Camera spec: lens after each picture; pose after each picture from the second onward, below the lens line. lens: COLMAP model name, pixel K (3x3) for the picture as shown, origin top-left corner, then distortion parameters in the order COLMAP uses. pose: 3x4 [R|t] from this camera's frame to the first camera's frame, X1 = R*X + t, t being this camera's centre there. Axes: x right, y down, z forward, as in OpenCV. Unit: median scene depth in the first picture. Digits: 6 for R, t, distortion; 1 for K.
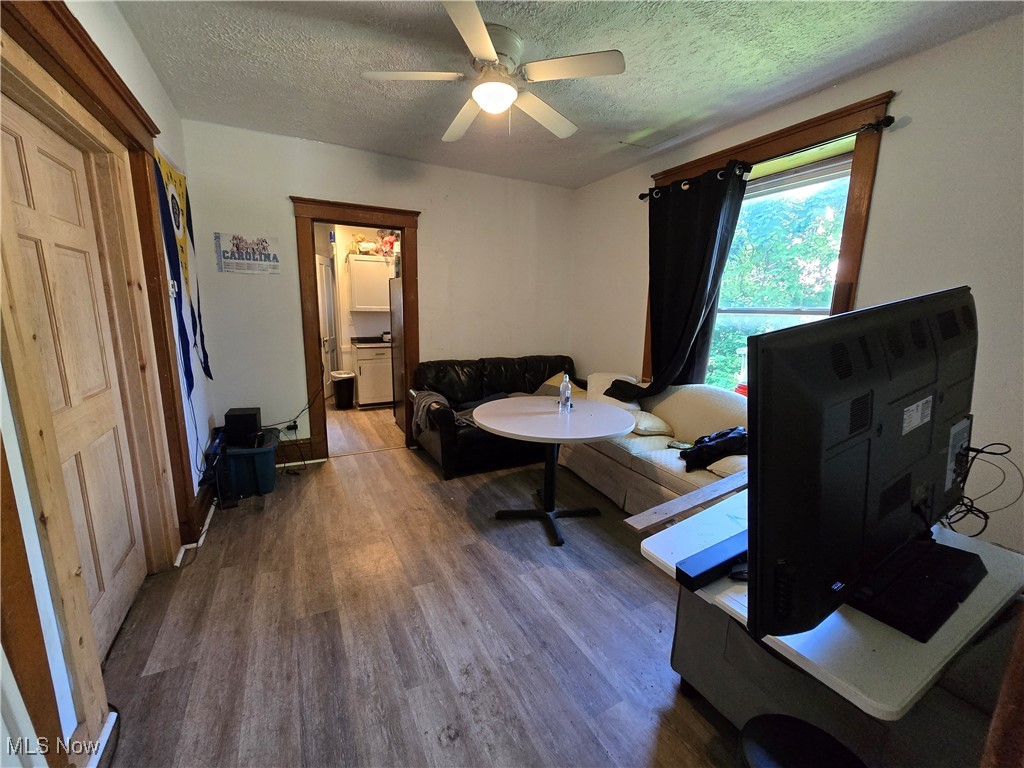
lens RADIAL K [[418.7, 0, 507.9], [0, 418.7, 387.2], [0, 0, 1]] dist [-0.003912, 0.000252]
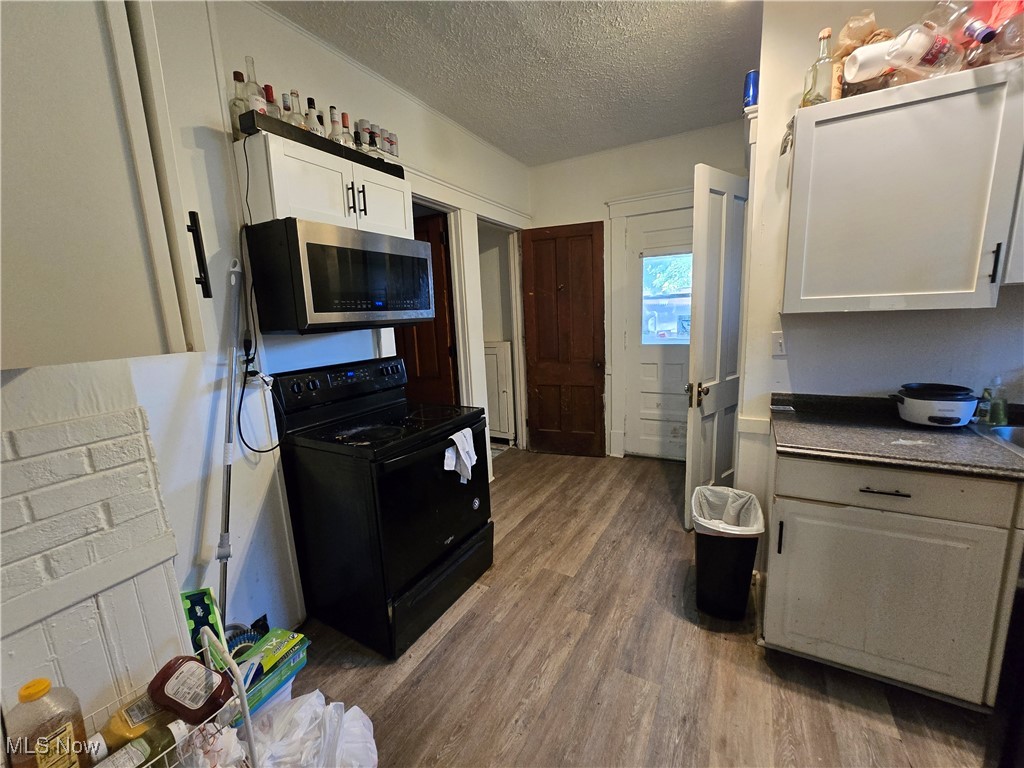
lens RADIAL K [[418.7, 0, 507.9], [0, 418.7, 387.2], [0, 0, 1]] dist [-0.003912, 0.000252]
pose [[0.549500, 0.109256, -0.828319, -0.227819], [-0.099849, 0.992895, 0.064724, -0.129813], [0.829506, 0.047141, 0.556505, 0.673257]]
